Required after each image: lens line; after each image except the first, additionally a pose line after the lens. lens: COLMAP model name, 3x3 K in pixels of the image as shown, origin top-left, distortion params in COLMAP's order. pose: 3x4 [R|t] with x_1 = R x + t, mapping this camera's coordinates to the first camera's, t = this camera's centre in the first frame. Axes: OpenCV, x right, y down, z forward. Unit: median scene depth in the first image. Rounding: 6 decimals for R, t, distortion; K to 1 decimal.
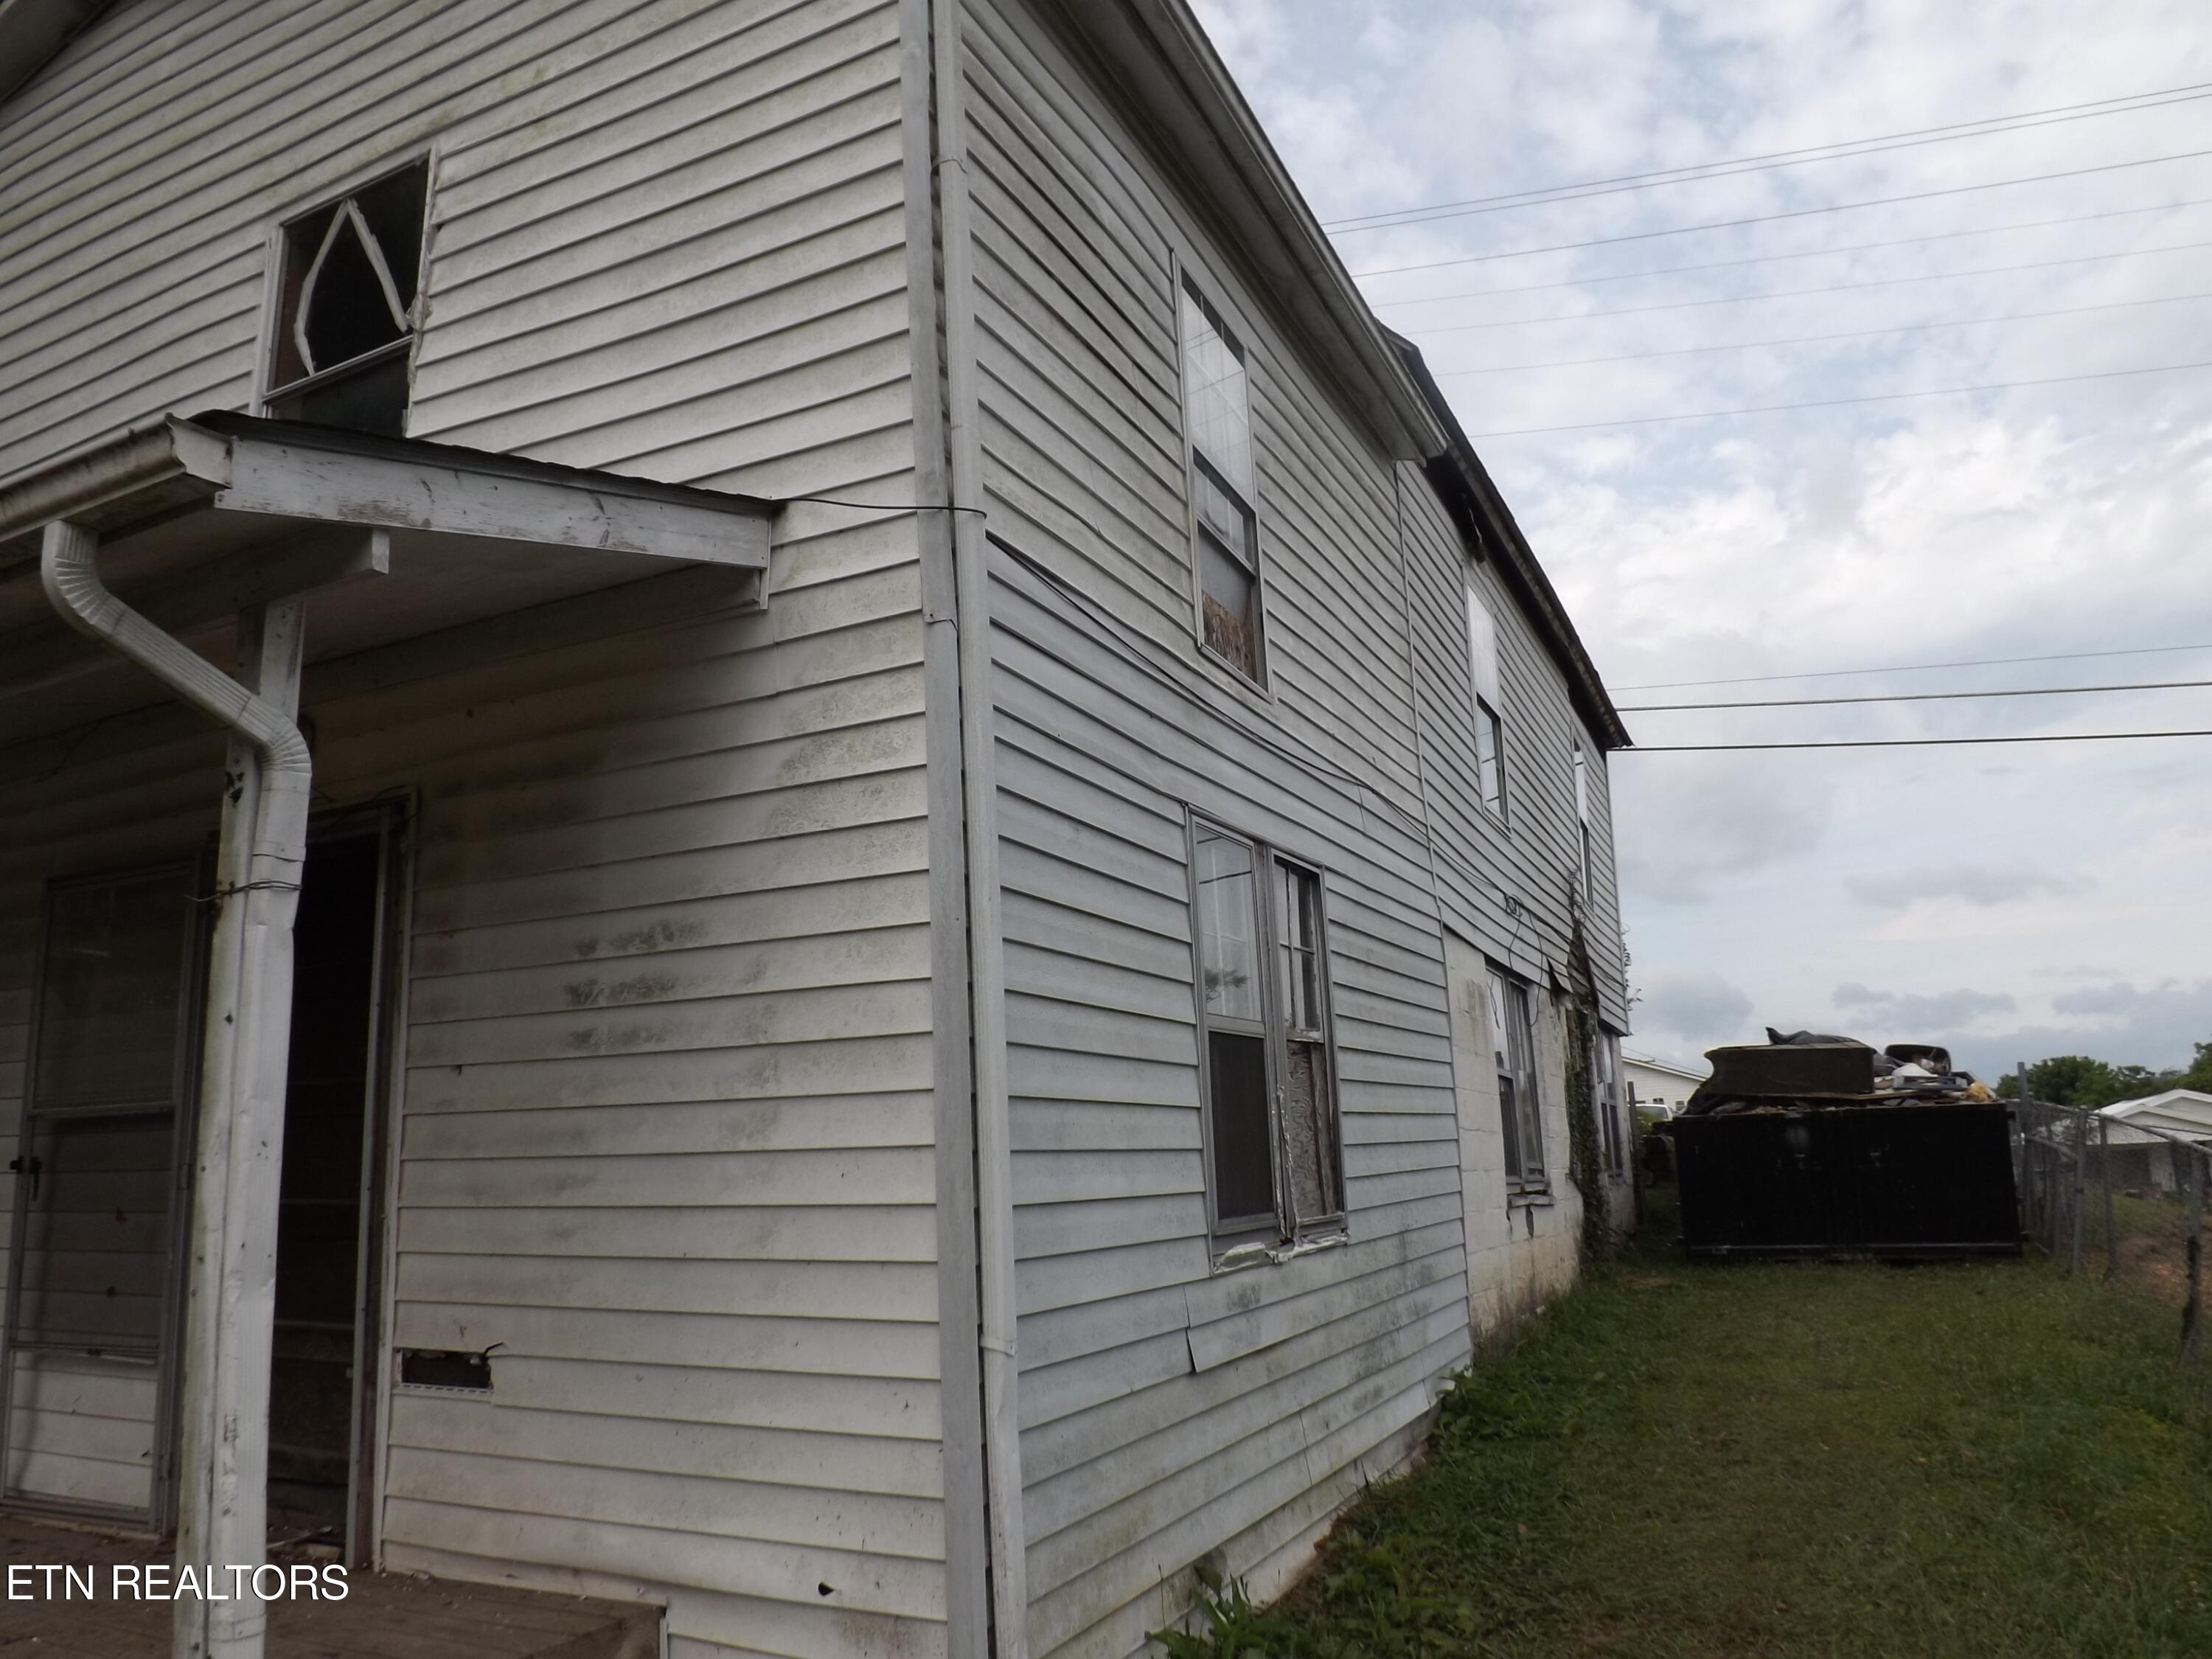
lens RADIAL K [[1571.1, 0, 1113.1], [0, 1571.1, 846.4], [0, 0, 1]] dist [-0.050648, 0.003408]
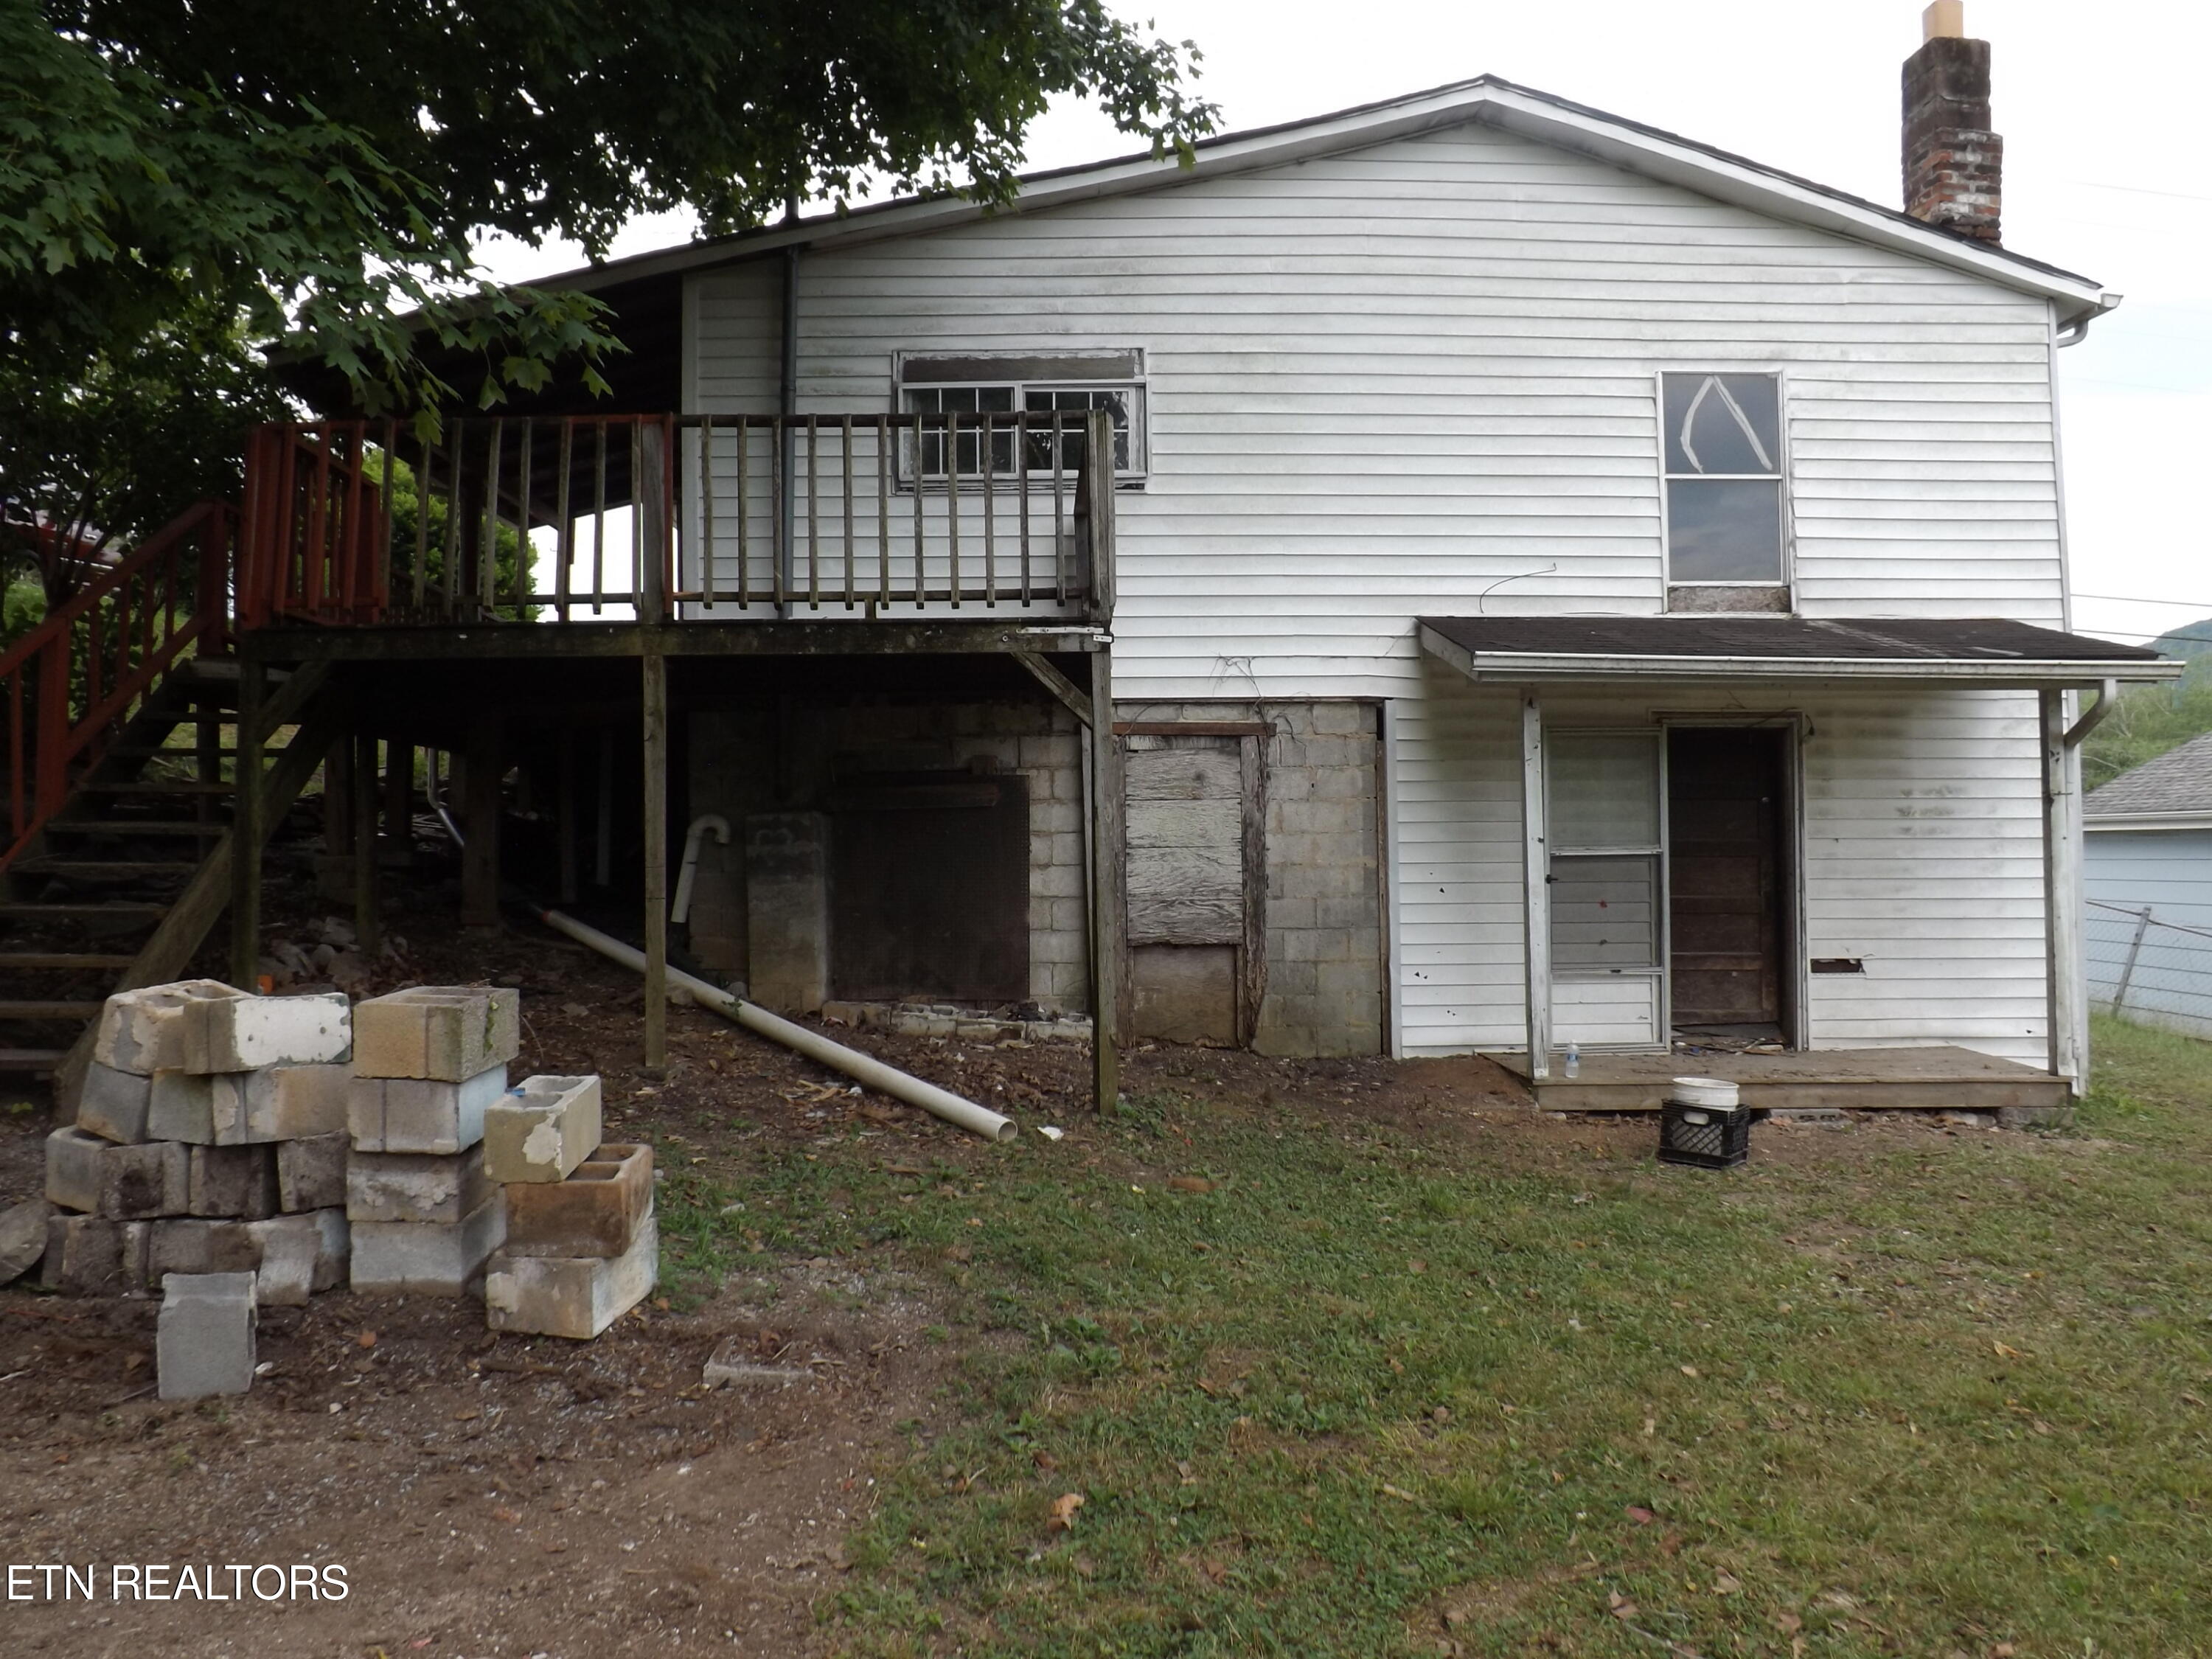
lens RADIAL K [[1571.1, 0, 1052.5], [0, 1571.1, 808.5], [0, 0, 1]] dist [-0.050648, 0.003408]
pose [[0.877491, 0.029870, 0.478662, -2.647168], [-0.114239, 0.982349, 0.148124, -0.114384], [-0.465788, -0.184660, 0.865415, -0.451630]]
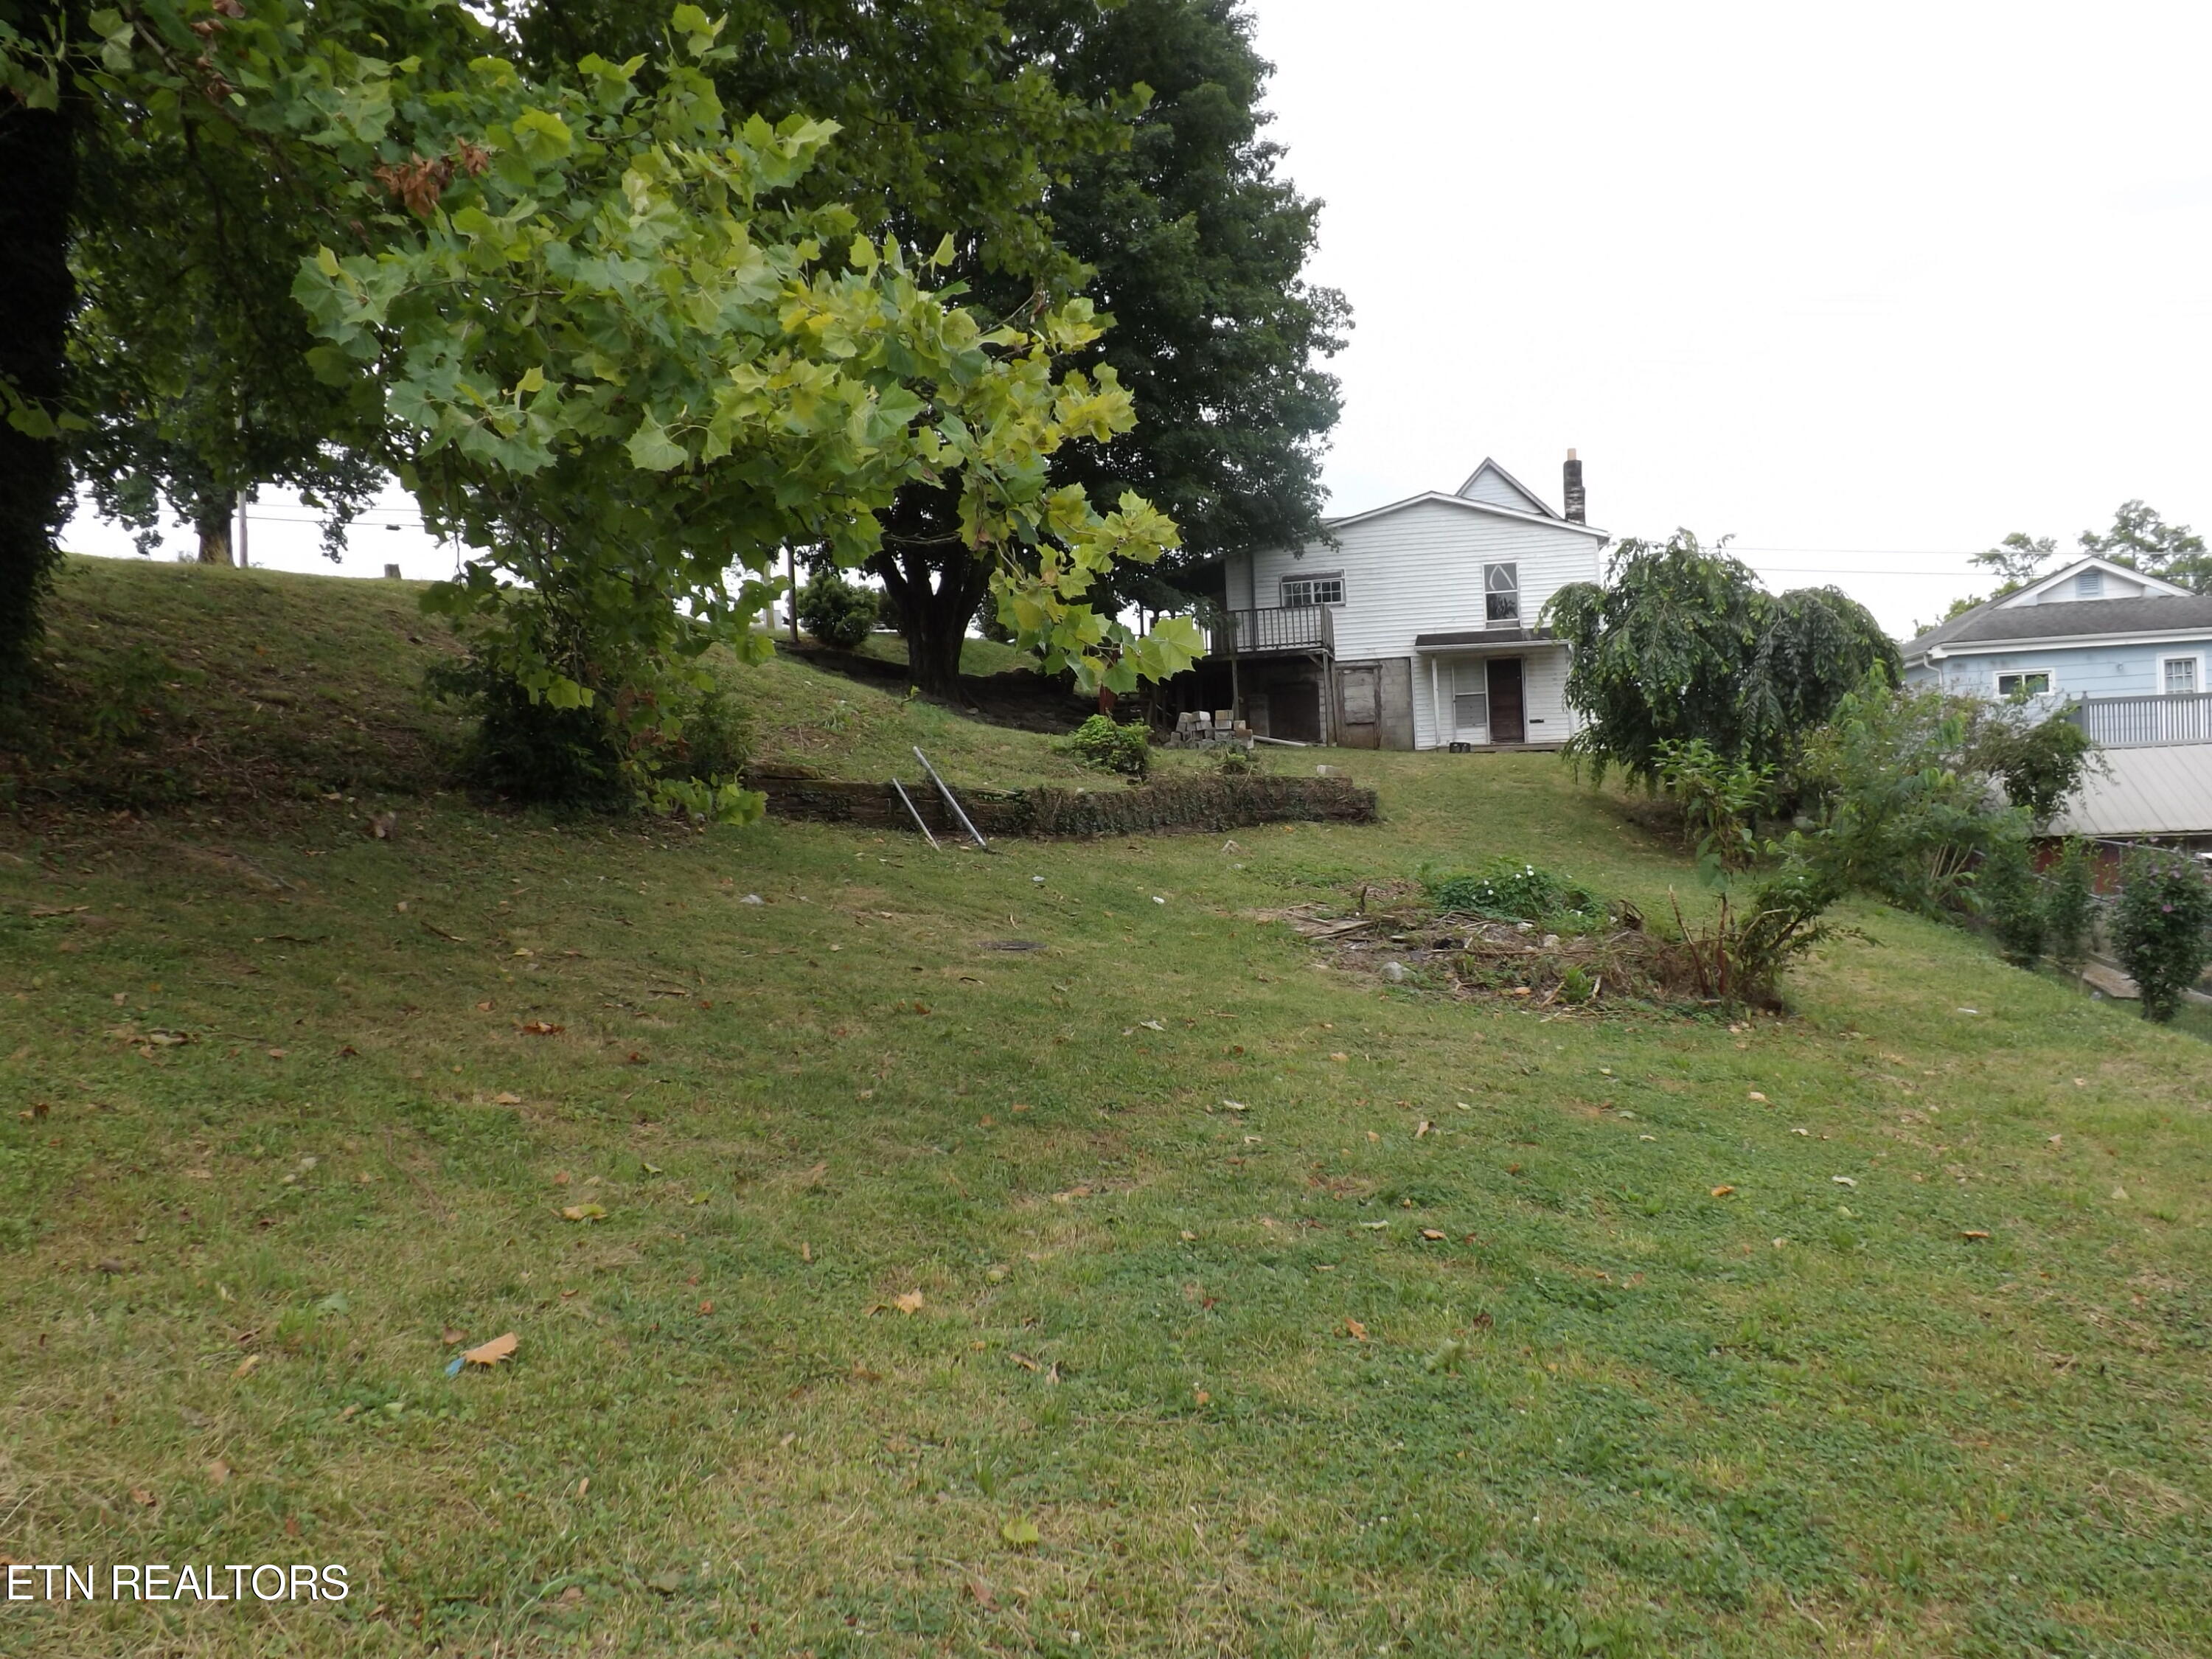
lens RADIAL K [[1571.1, 0, 1120.1], [0, 1571.1, 848.8], [0, 0, 1]] dist [-0.050648, 0.003408]
pose [[0.957955, -0.030103, 0.285334, -5.334914], [-0.036102, 0.973931, 0.223954, -0.879067], [-0.284637, -0.224839, 0.931895, -6.882137]]
